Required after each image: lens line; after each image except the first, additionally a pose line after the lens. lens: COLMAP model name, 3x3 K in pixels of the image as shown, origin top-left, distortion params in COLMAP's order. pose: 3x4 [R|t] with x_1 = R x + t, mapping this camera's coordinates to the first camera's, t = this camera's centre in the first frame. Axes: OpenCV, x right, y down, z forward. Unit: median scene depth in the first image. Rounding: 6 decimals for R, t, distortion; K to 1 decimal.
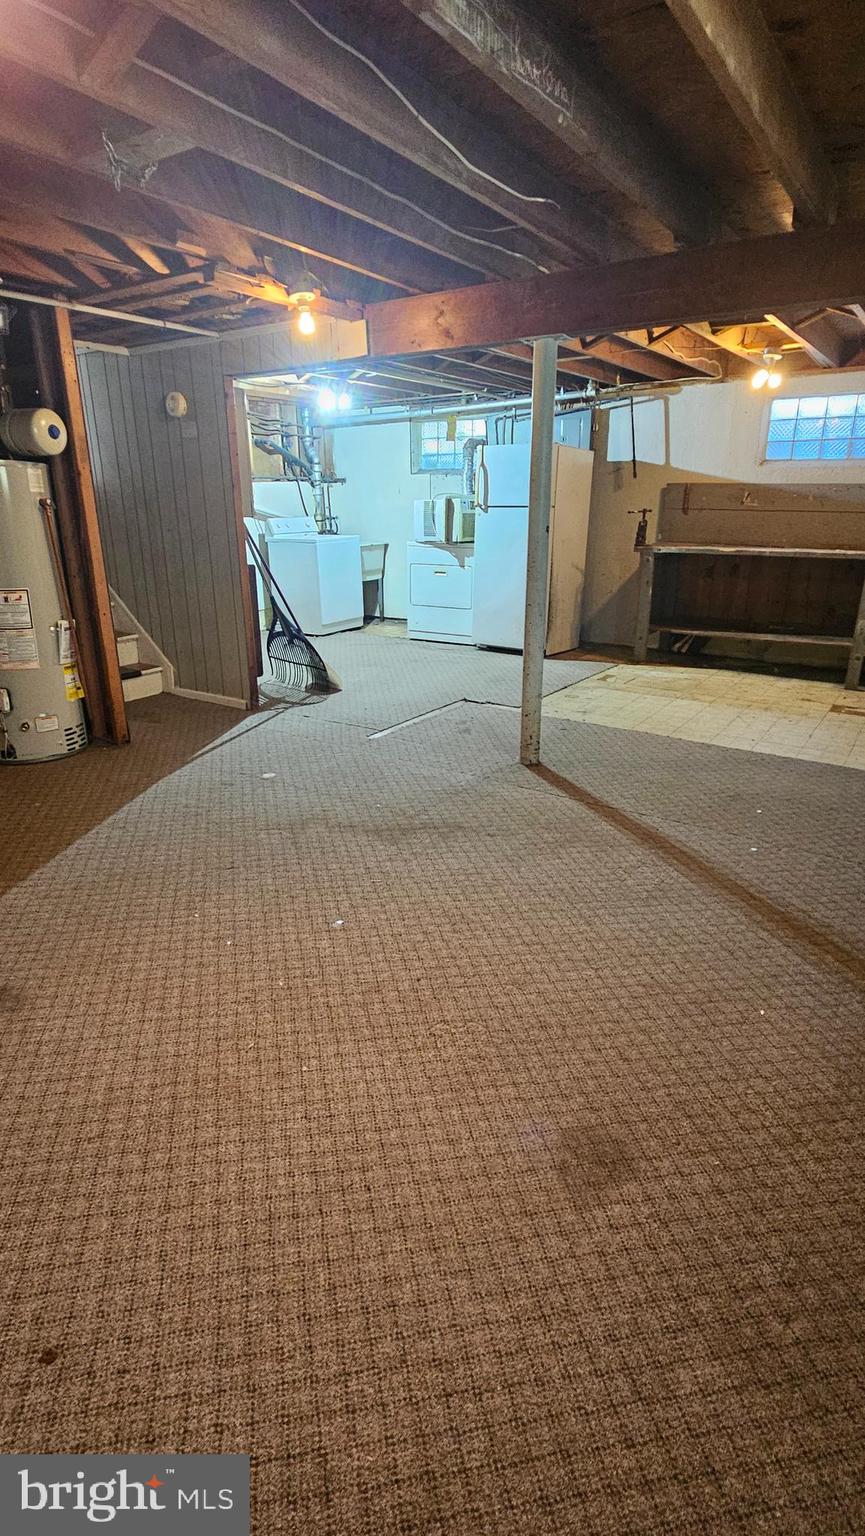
lens RADIAL K [[765.8, 0, 434.3], [0, 765.8, 769.1], [0, 0, 1]] dist [0.002289, 0.000115]
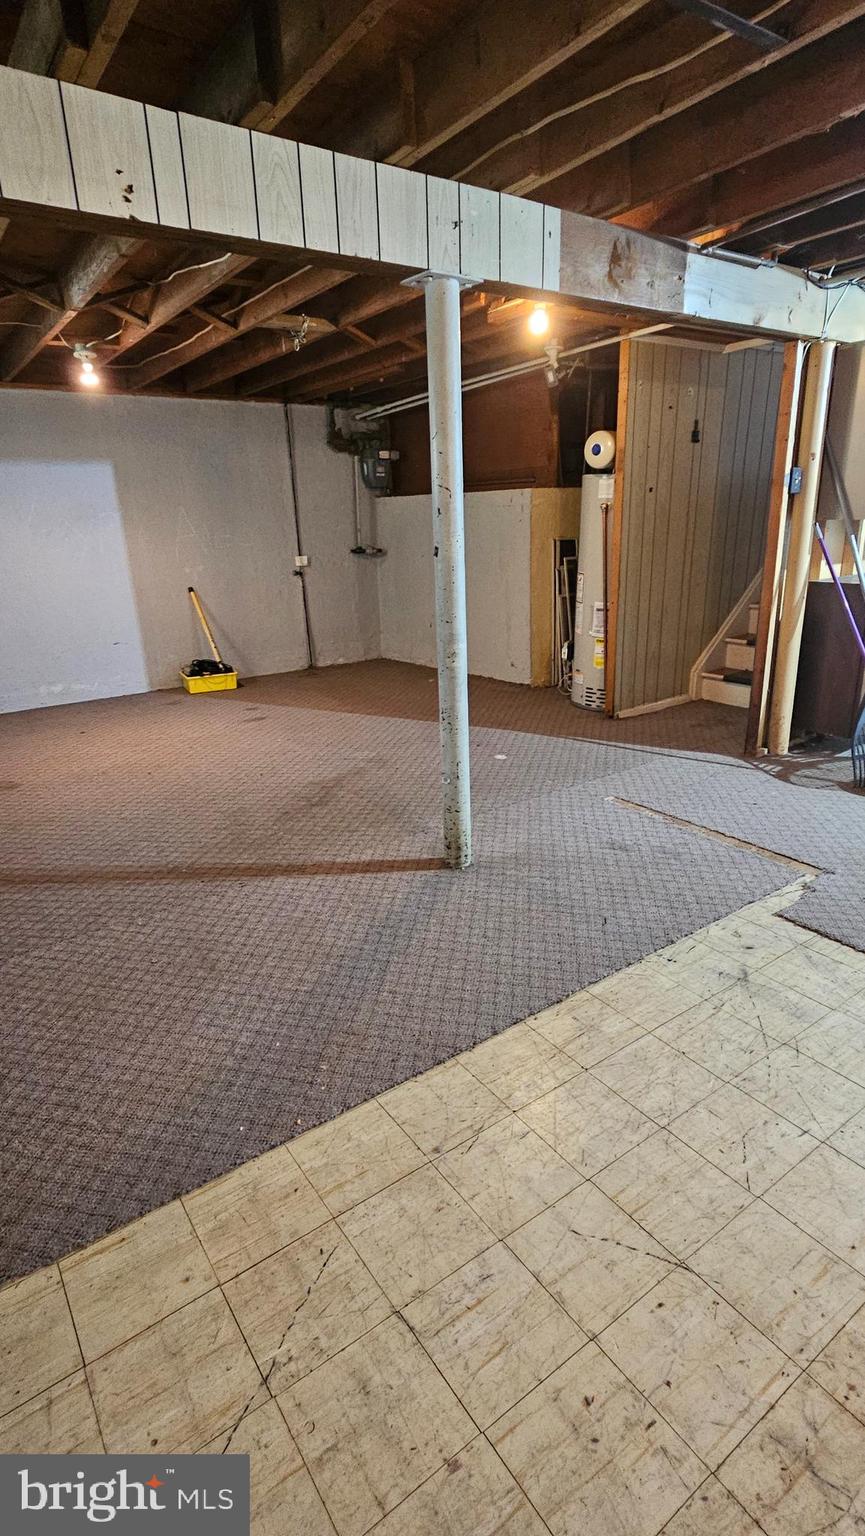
lens RADIAL K [[765.8, 0, 431.8], [0, 765.8, 772.5], [0, 0, 1]] dist [0.002289, 0.000115]
pose [[-0.355841, 0.314211, -0.880142, 0.713701], [-0.277629, 0.863725, 0.420595, -0.366458], [0.892356, 0.394018, -0.220115, 1.042048]]
